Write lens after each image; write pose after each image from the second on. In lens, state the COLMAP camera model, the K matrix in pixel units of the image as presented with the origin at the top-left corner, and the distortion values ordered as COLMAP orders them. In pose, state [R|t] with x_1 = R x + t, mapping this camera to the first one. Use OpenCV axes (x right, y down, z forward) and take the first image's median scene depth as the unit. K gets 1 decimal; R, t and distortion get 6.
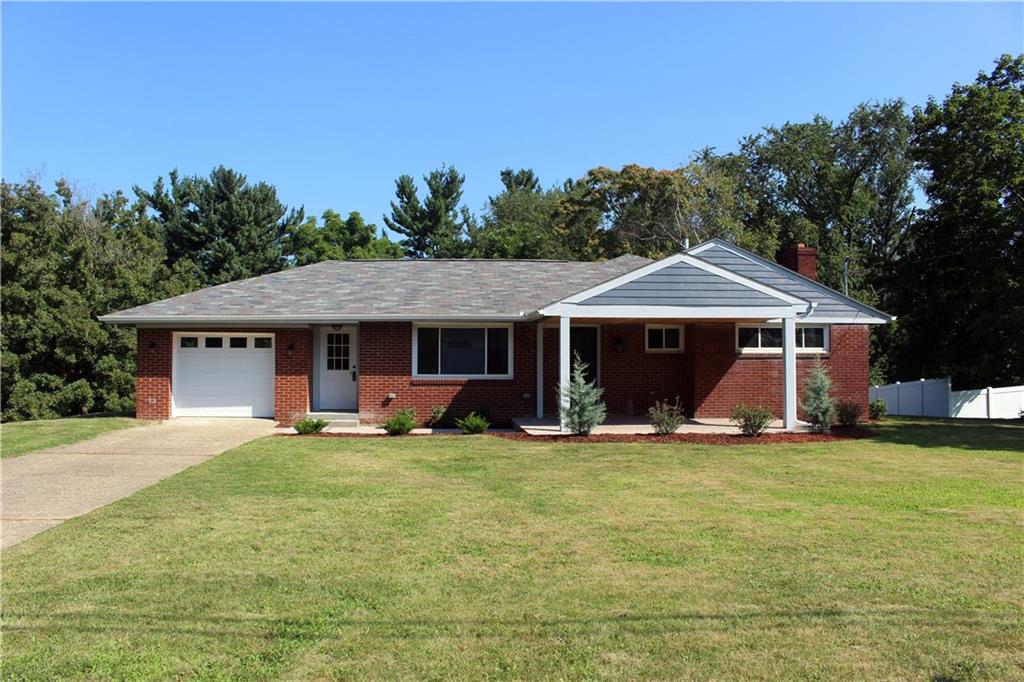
lens RADIAL K [[851.0, 0, 503.0], [0, 851.0, 344.8], [0, 0, 1]] dist [-0.175567, 0.214969]
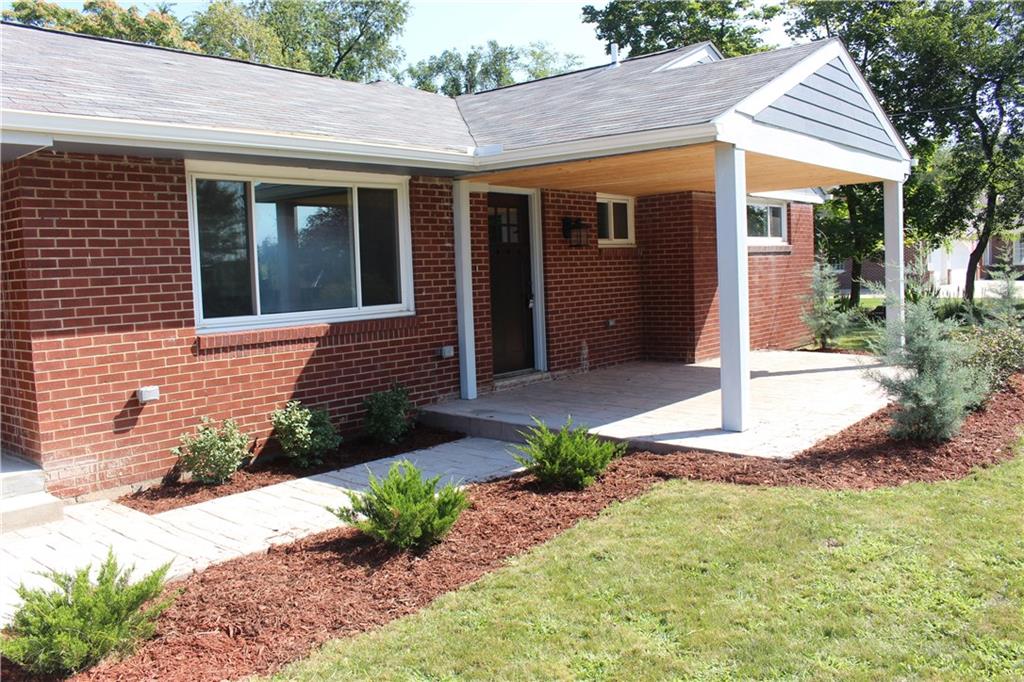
lens RADIAL K [[851.0, 0, 503.0], [0, 851.0, 344.8], [0, 0, 1]] dist [-0.175567, 0.214969]
pose [[0.739511, -0.089588, 0.667156, -0.234058], [0.021942, 0.993786, 0.109127, 0.011218], [-0.672787, -0.066061, 0.736881, 0.673209]]
